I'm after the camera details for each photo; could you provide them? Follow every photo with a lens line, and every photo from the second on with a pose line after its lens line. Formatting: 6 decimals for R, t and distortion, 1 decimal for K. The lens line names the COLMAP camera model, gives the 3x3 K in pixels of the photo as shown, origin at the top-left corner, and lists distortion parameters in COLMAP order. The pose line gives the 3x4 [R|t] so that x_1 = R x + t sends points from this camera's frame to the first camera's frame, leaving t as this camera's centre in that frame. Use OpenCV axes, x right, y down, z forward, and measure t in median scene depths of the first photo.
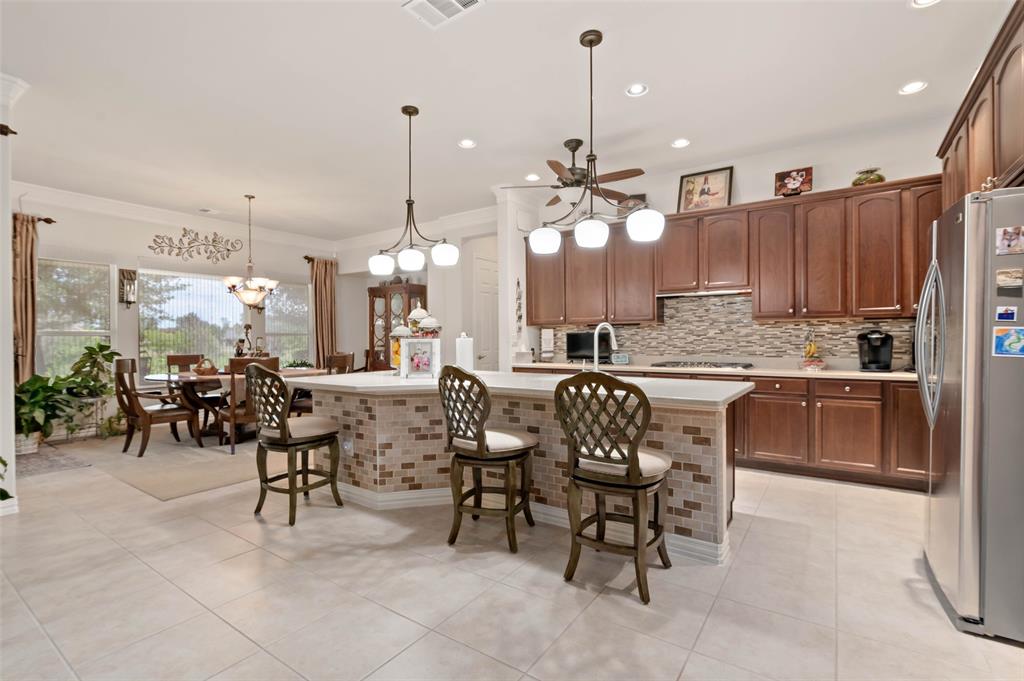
lens RADIAL K [[474.8, 0, 518.0], [0, 474.8, 341.0], [0, 0, 1]] dist [-0.005915, 0.000513]
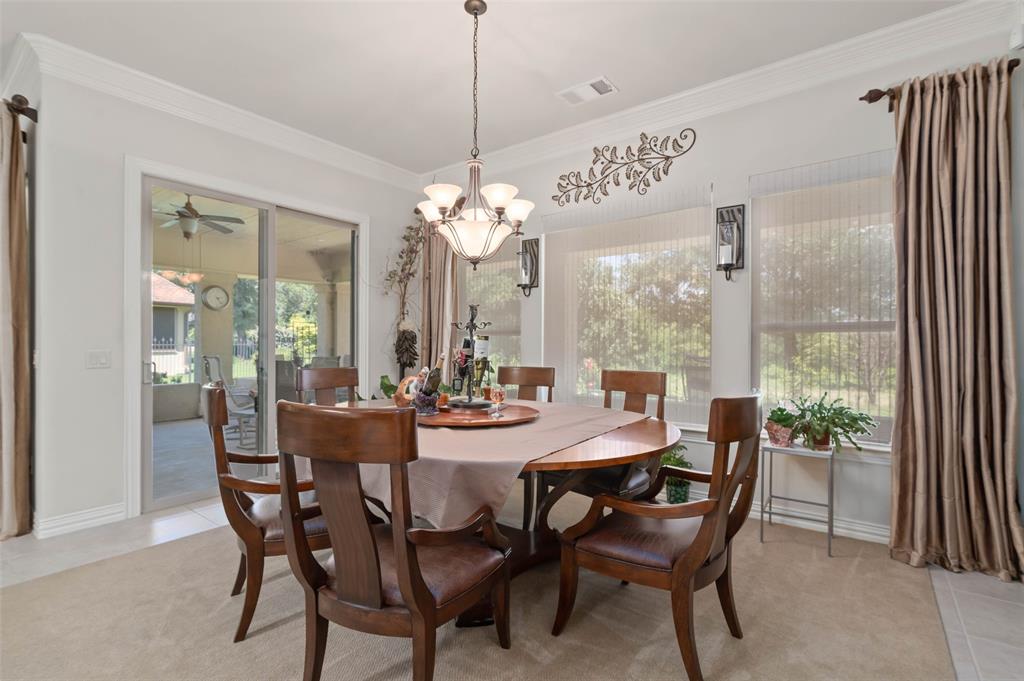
lens RADIAL K [[474.8, 0, 507.3], [0, 474.8, 346.9], [0, 0, 1]] dist [-0.005915, 0.000513]
pose [[-0.037763, 0.009166, -0.999245, -0.139530], [0.000069, 0.999958, 0.009170, -0.001620], [0.999287, 0.000277, -0.037762, 1.048943]]
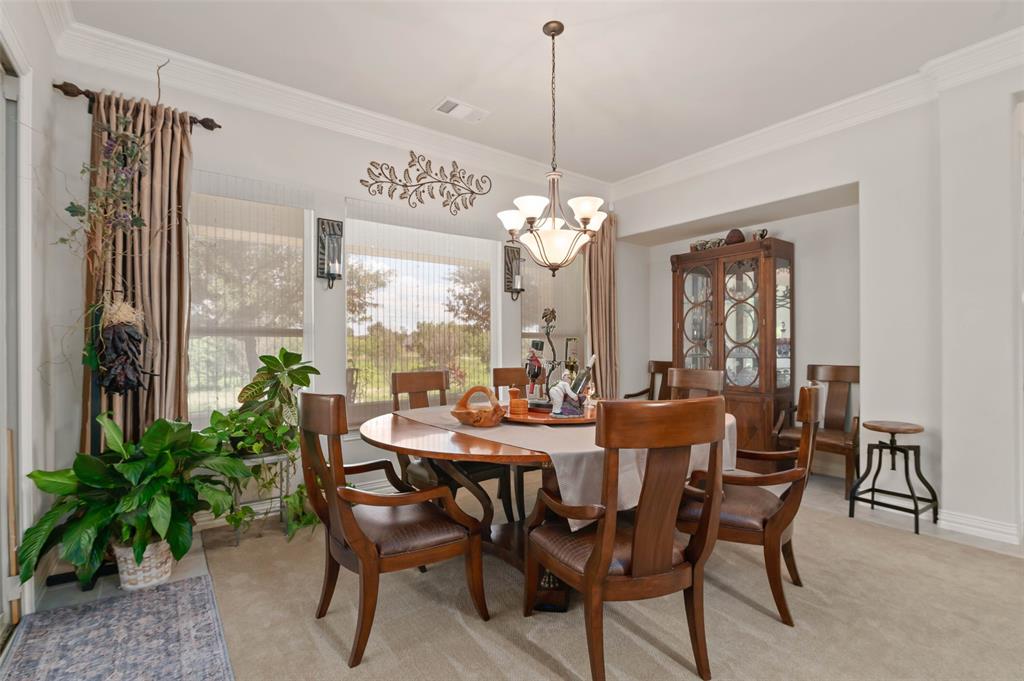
lens RADIAL K [[474.8, 0, 518.1], [0, 474.8, 346.7], [0, 0, 1]] dist [-0.005915, 0.000513]
pose [[0.950571, 0.001299, -0.310503, -0.458388], [-0.001694, 0.999998, -0.001000, 0.001398], [0.310501, 0.001476, 0.950572, 0.559329]]
